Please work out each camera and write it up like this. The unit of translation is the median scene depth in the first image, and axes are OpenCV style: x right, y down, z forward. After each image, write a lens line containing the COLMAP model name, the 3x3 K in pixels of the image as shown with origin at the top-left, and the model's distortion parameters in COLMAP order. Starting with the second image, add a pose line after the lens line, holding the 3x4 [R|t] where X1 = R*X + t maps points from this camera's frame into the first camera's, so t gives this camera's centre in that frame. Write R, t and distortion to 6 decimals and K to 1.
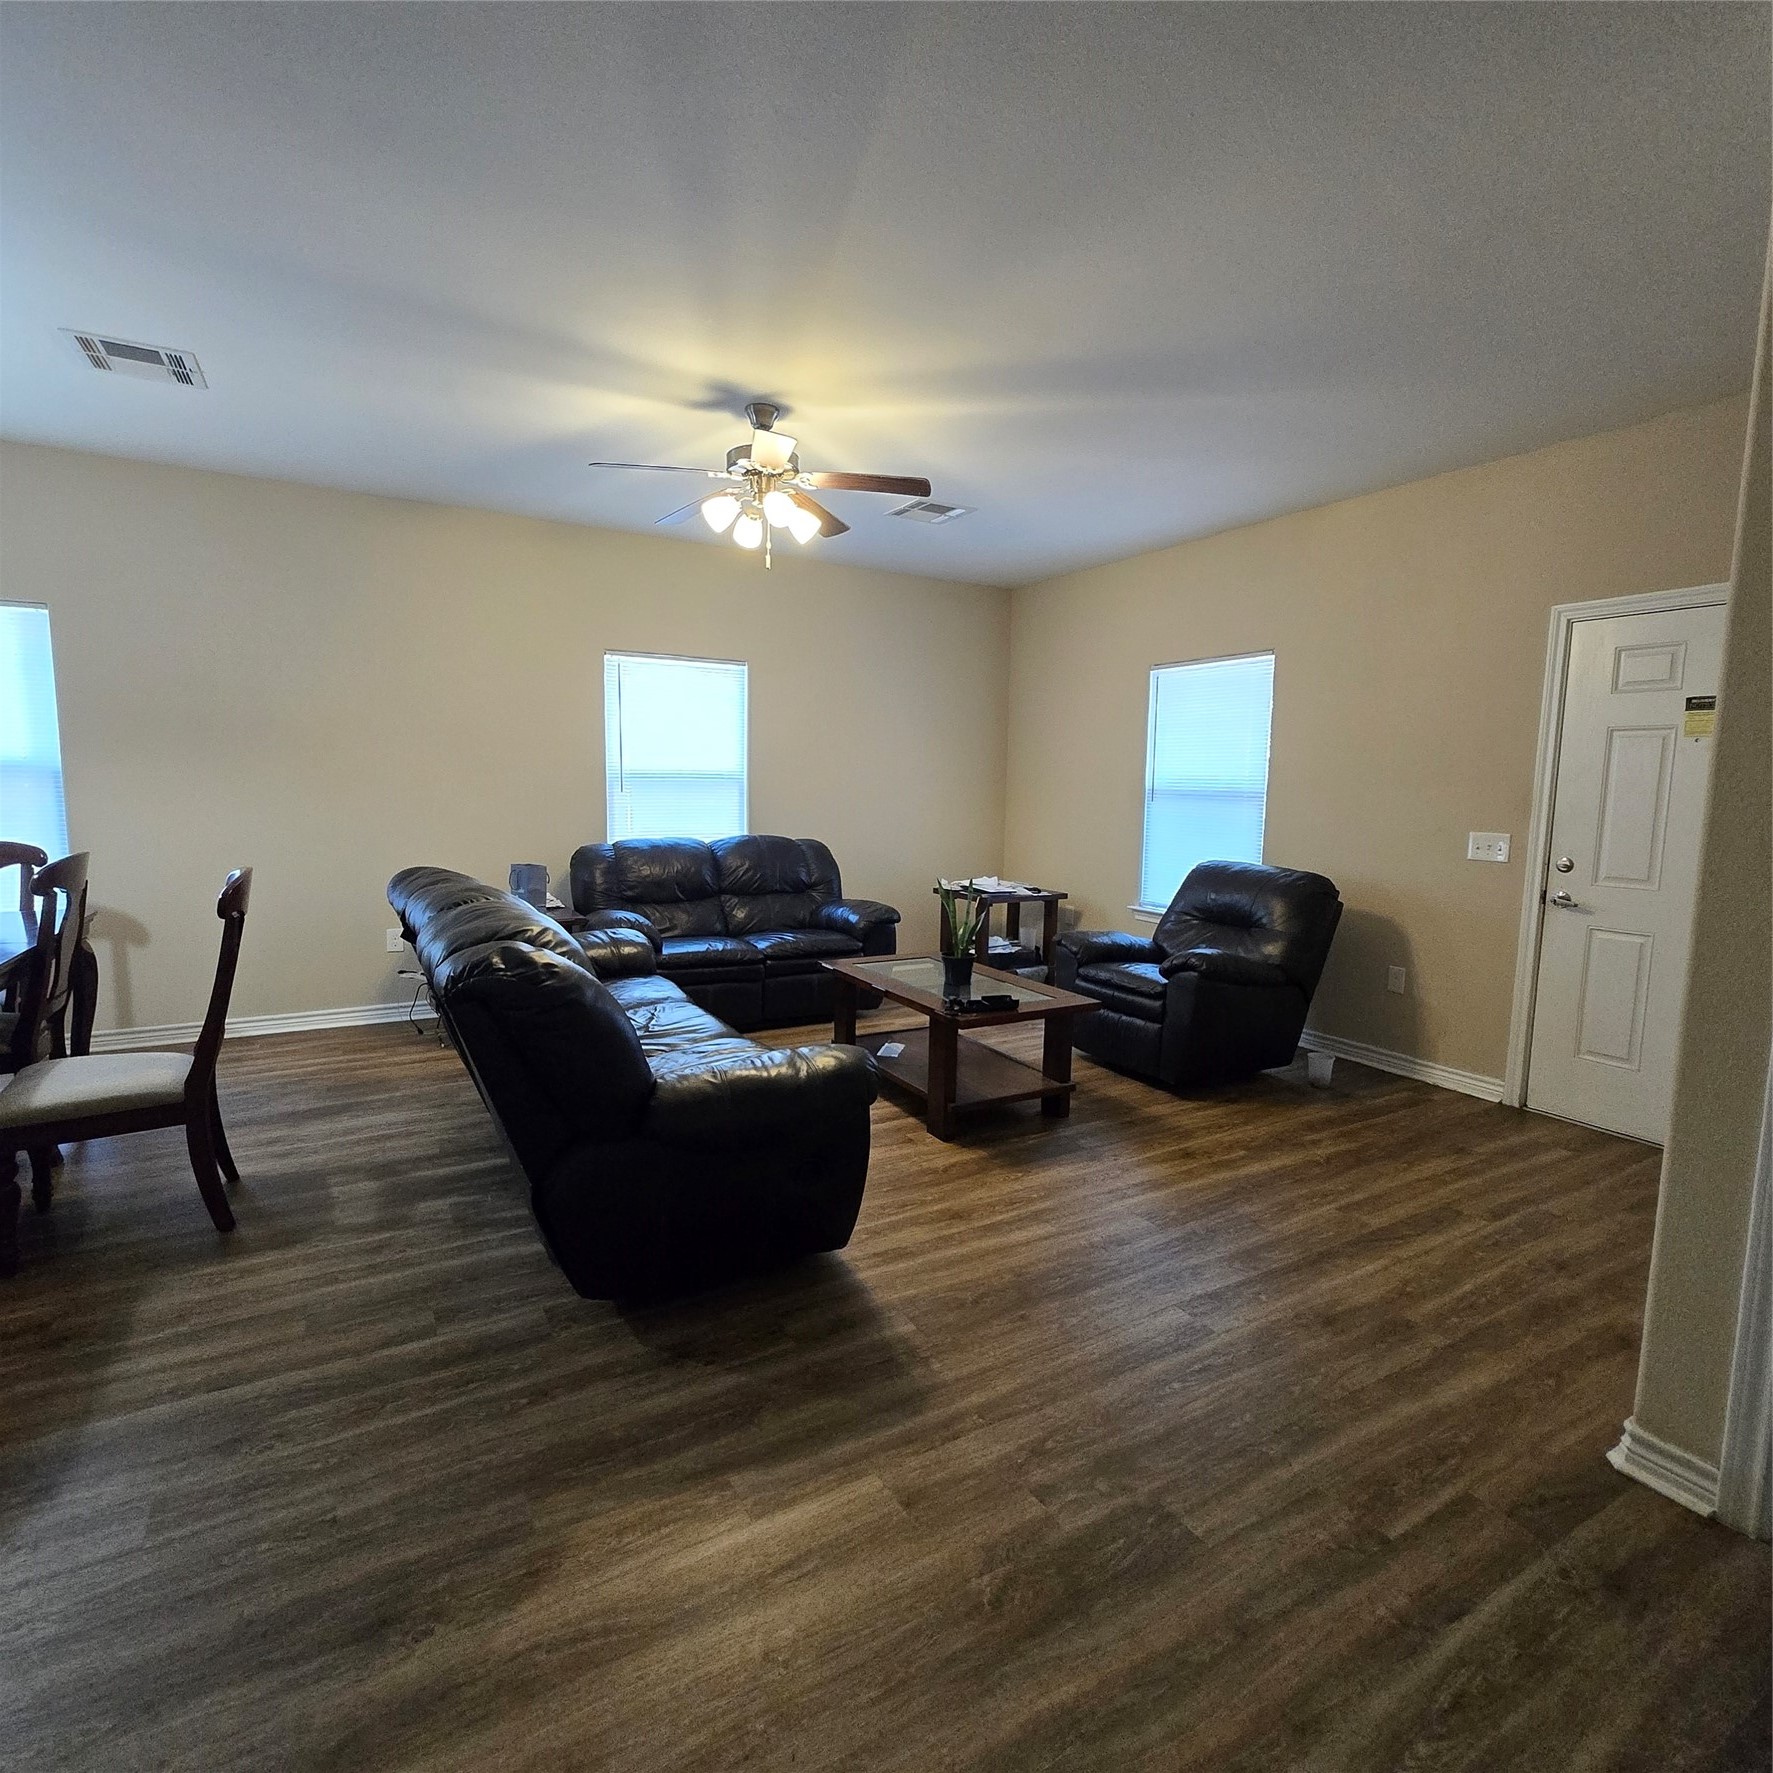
lens RADIAL K [[941.0, 0, 889.9], [0, 941.0, 885.4], [0, 0, 1]] dist [0.000633, 0.003340]
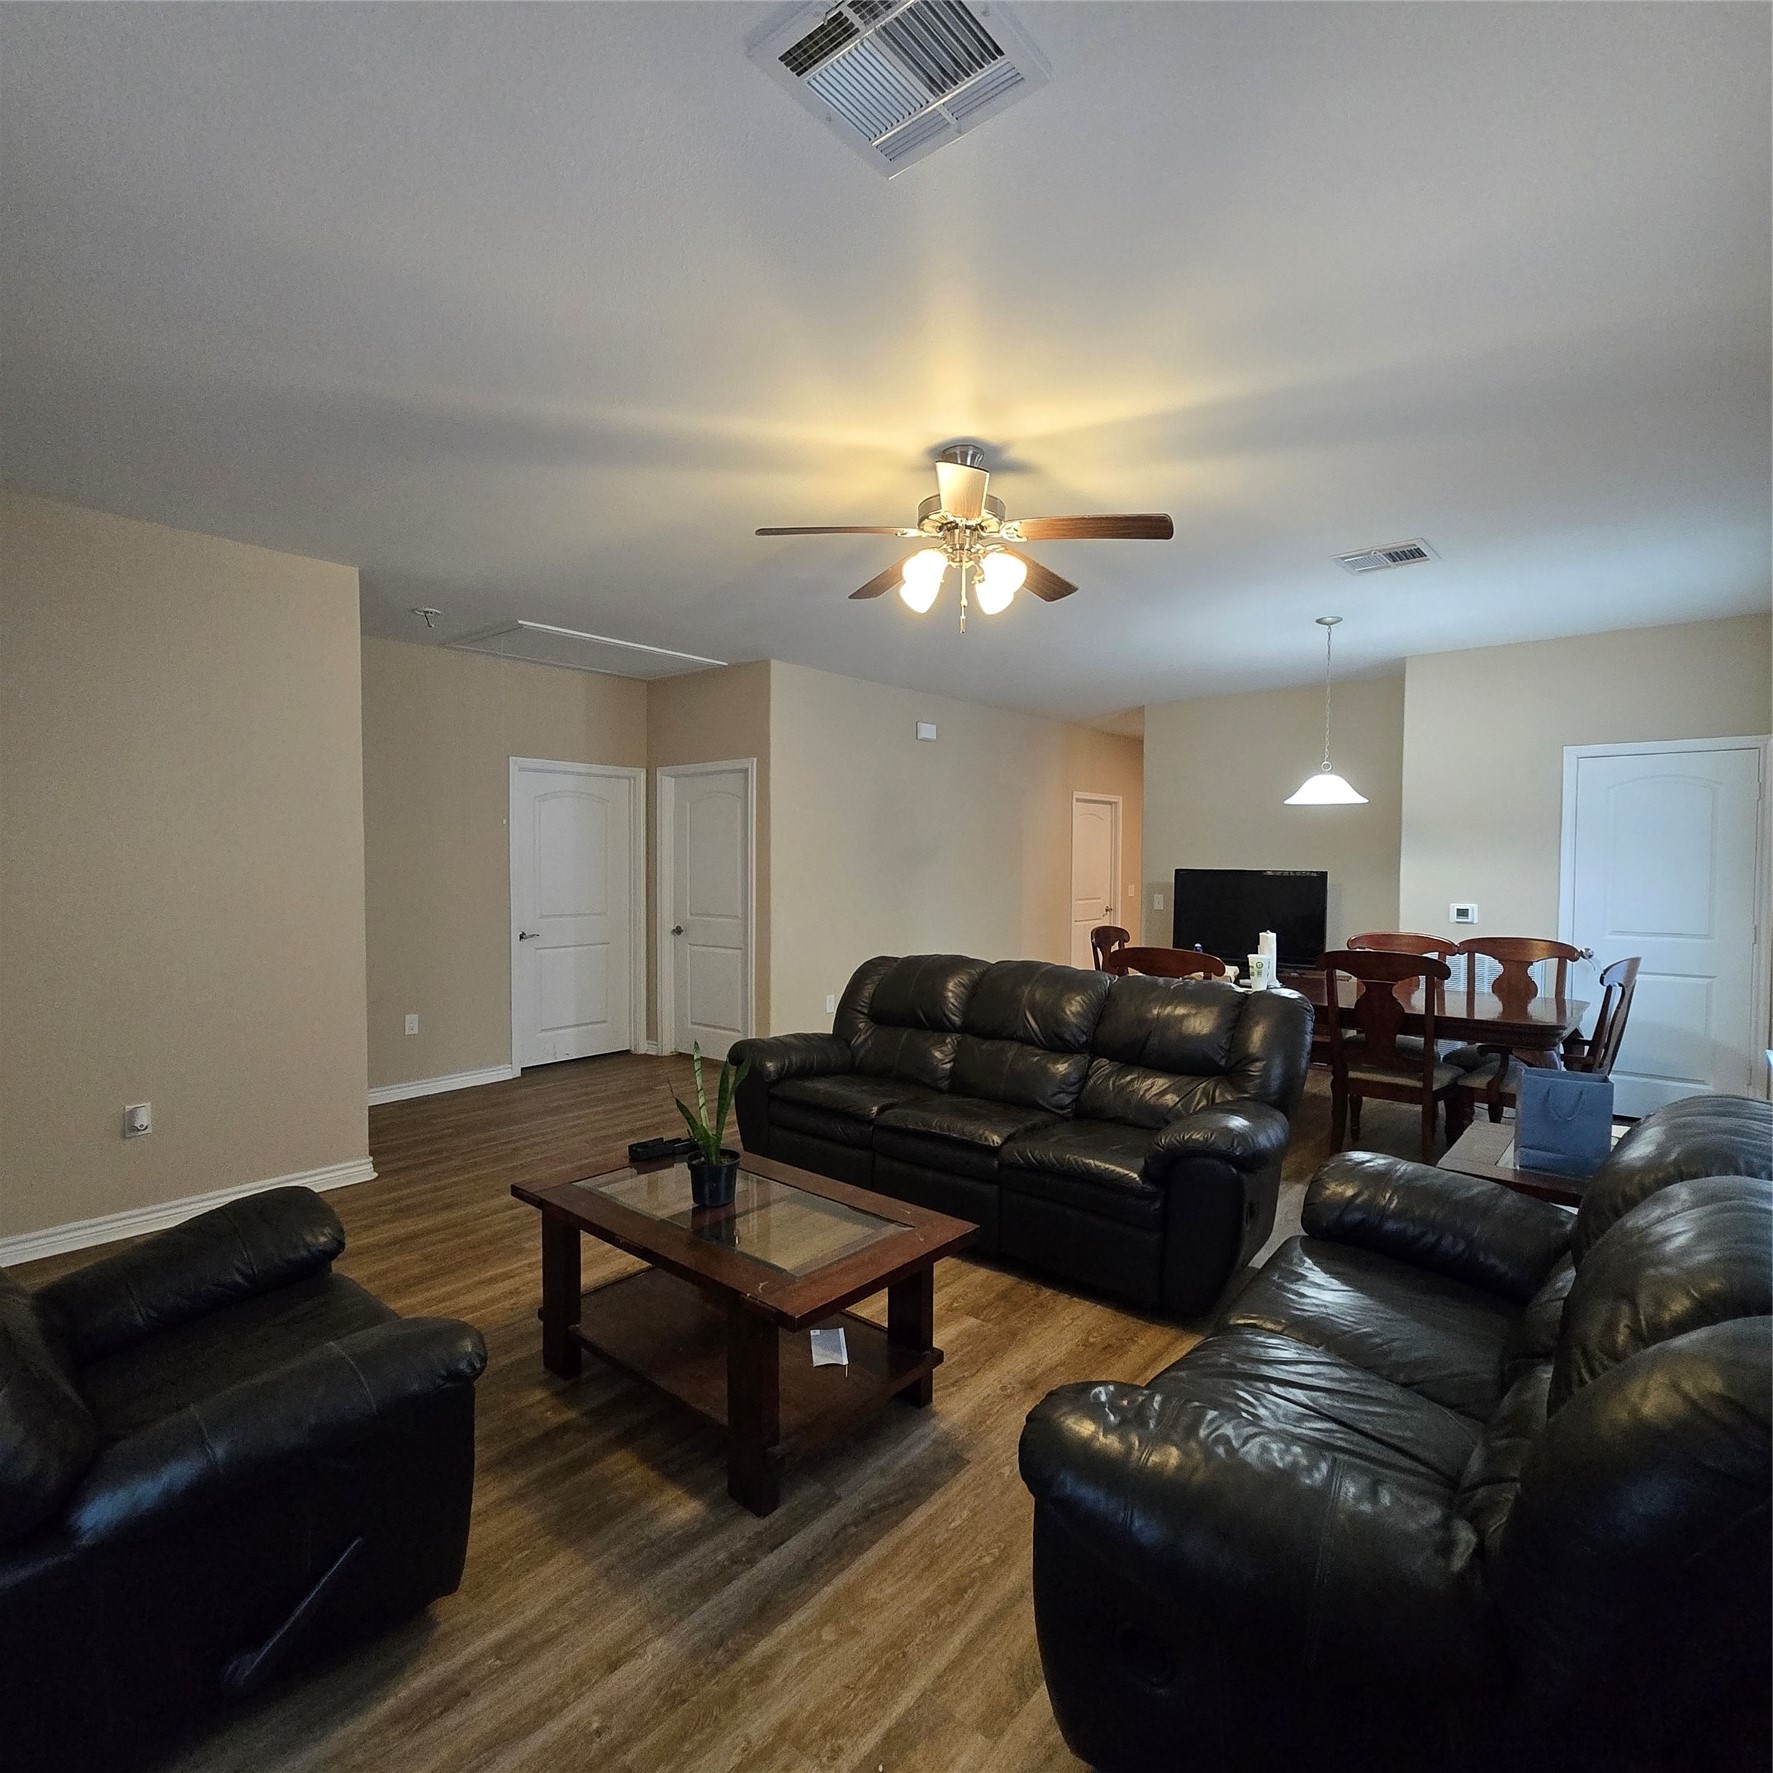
lens RADIAL K [[941.0, 0, 885.9], [0, 941.0, 892.5], [0, 0, 1]] dist [0.000633, 0.003340]
pose [[-0.937487, -0.004781, -0.347987, 0.279924], [-0.056559, 0.988706, 0.138786, -0.309526], [0.343393, 0.149792, -0.927169, 2.375058]]
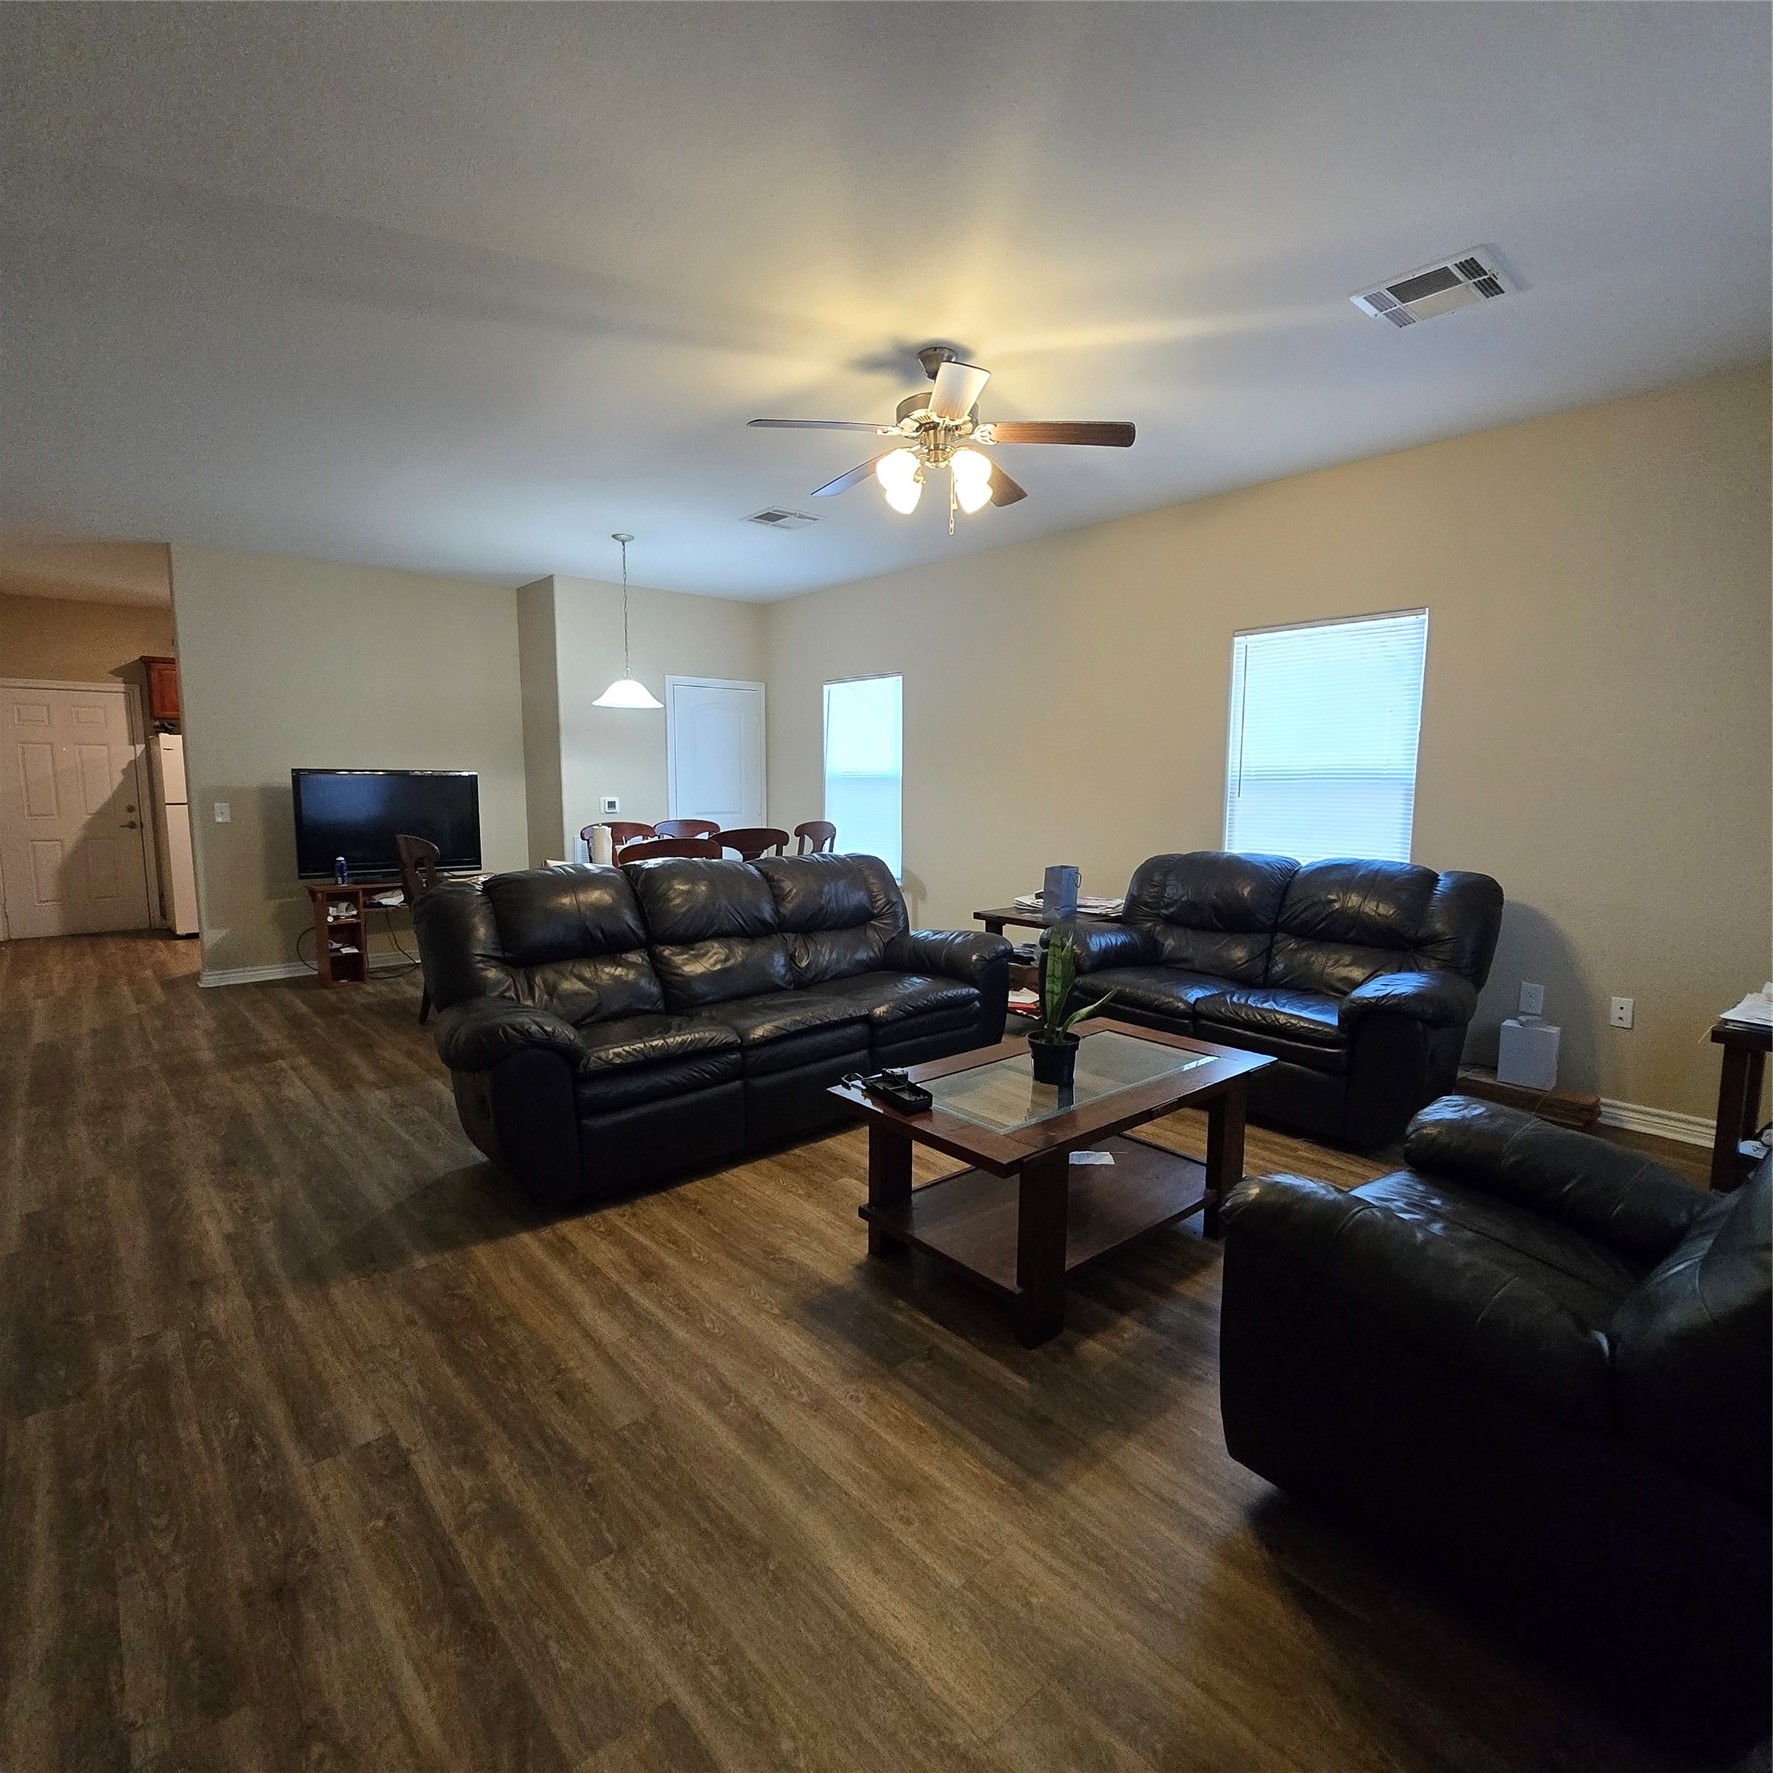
lens RADIAL K [[941.0, 0, 886.1], [0, 941.0, 888.4], [0, 0, 1]] dist [0.000633, 0.003340]
pose [[0.191844, 0.098346, -0.976485, 0.998434], [-0.106988, 0.991133, 0.078801, -0.102765], [0.975576, 0.089355, 0.200665, 1.081697]]
